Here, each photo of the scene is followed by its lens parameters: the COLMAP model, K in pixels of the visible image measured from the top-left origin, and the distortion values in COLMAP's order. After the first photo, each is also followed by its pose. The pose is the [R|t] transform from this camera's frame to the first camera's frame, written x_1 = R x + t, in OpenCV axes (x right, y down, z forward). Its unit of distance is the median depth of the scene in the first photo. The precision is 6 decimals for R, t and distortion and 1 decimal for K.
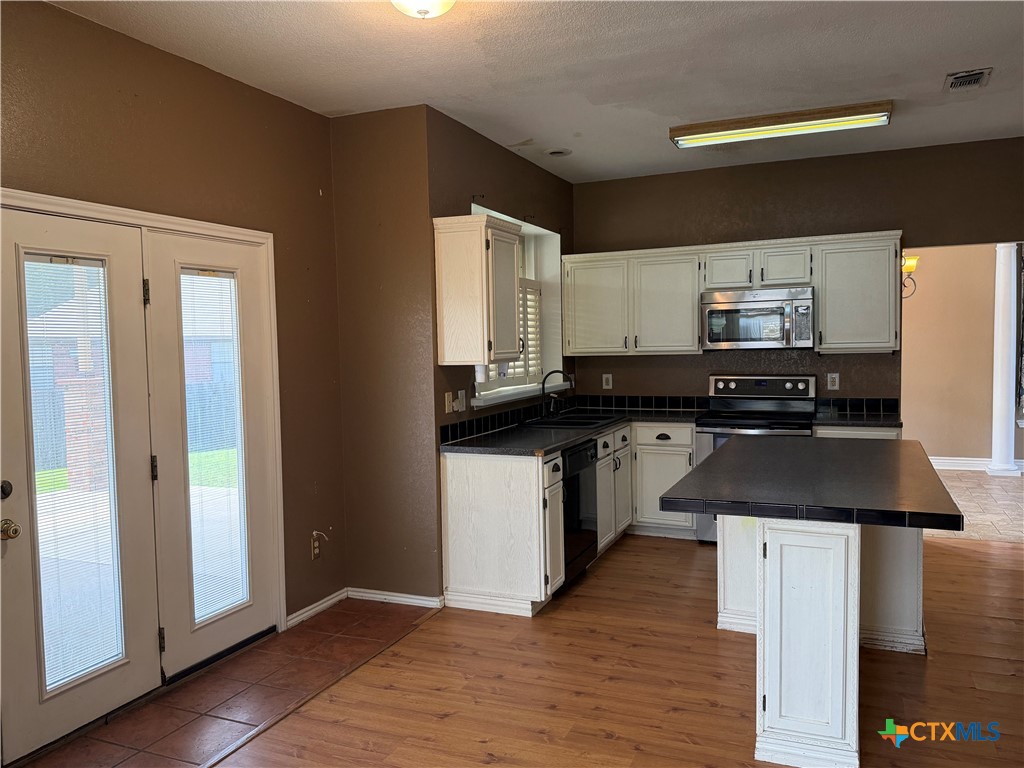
lens RADIAL K [[794.0, 0, 515.5], [0, 794.0, 388.9], [0, 0, 1]] dist [0.086635, -0.135796]
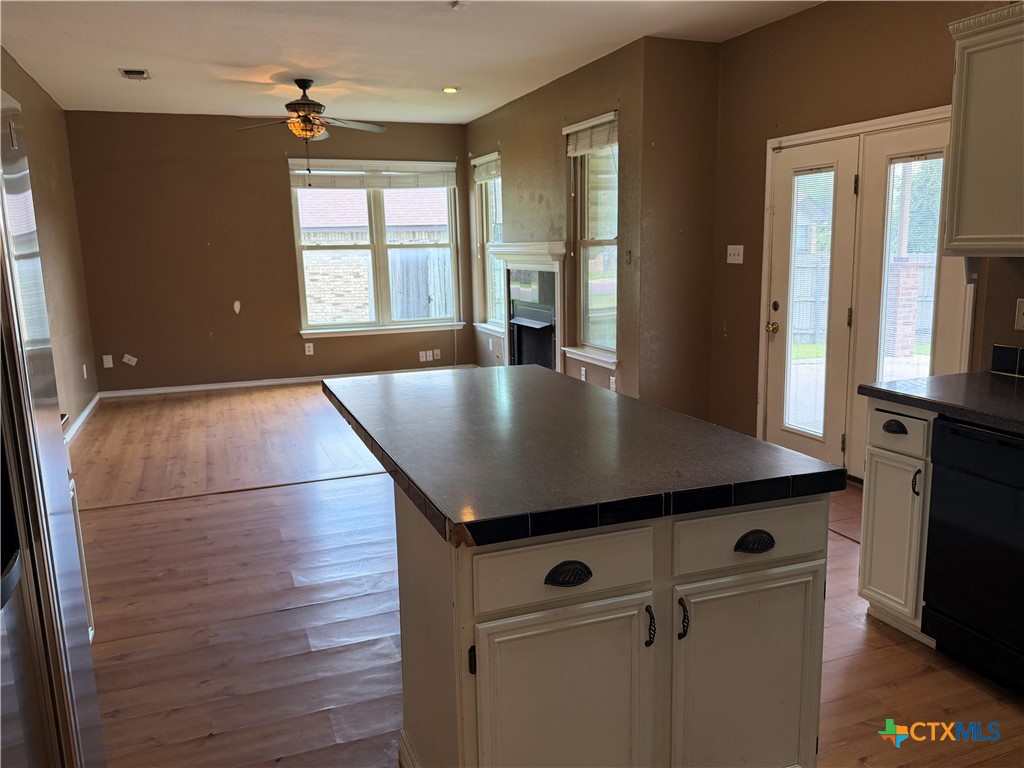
lens RADIAL K [[794.0, 0, 515.5], [0, 794.0, 388.9], [0, 0, 1]] dist [0.086635, -0.135796]
pose [[-0.724174, 0.146410, -0.673896, 0.604694], [-0.019160, 0.972555, 0.231885, -0.060285], [0.689351, 0.180837, -0.701494, 1.082665]]
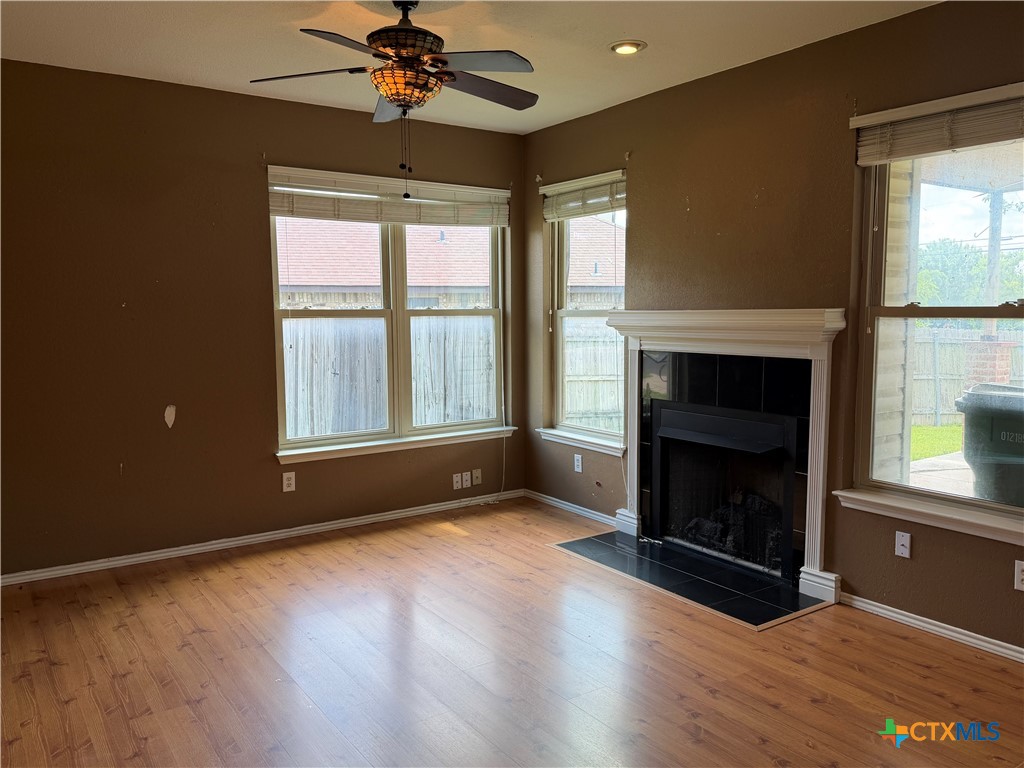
lens RADIAL K [[794.0, 0, 515.5], [0, 794.0, 388.9], [0, 0, 1]] dist [0.086635, -0.135796]
pose [[-0.541855, 0.096045, -0.834966, 0.438416], [-0.046147, 0.988551, 0.143659, -0.013573], [0.839204, 0.116374, -0.531219, 0.309586]]
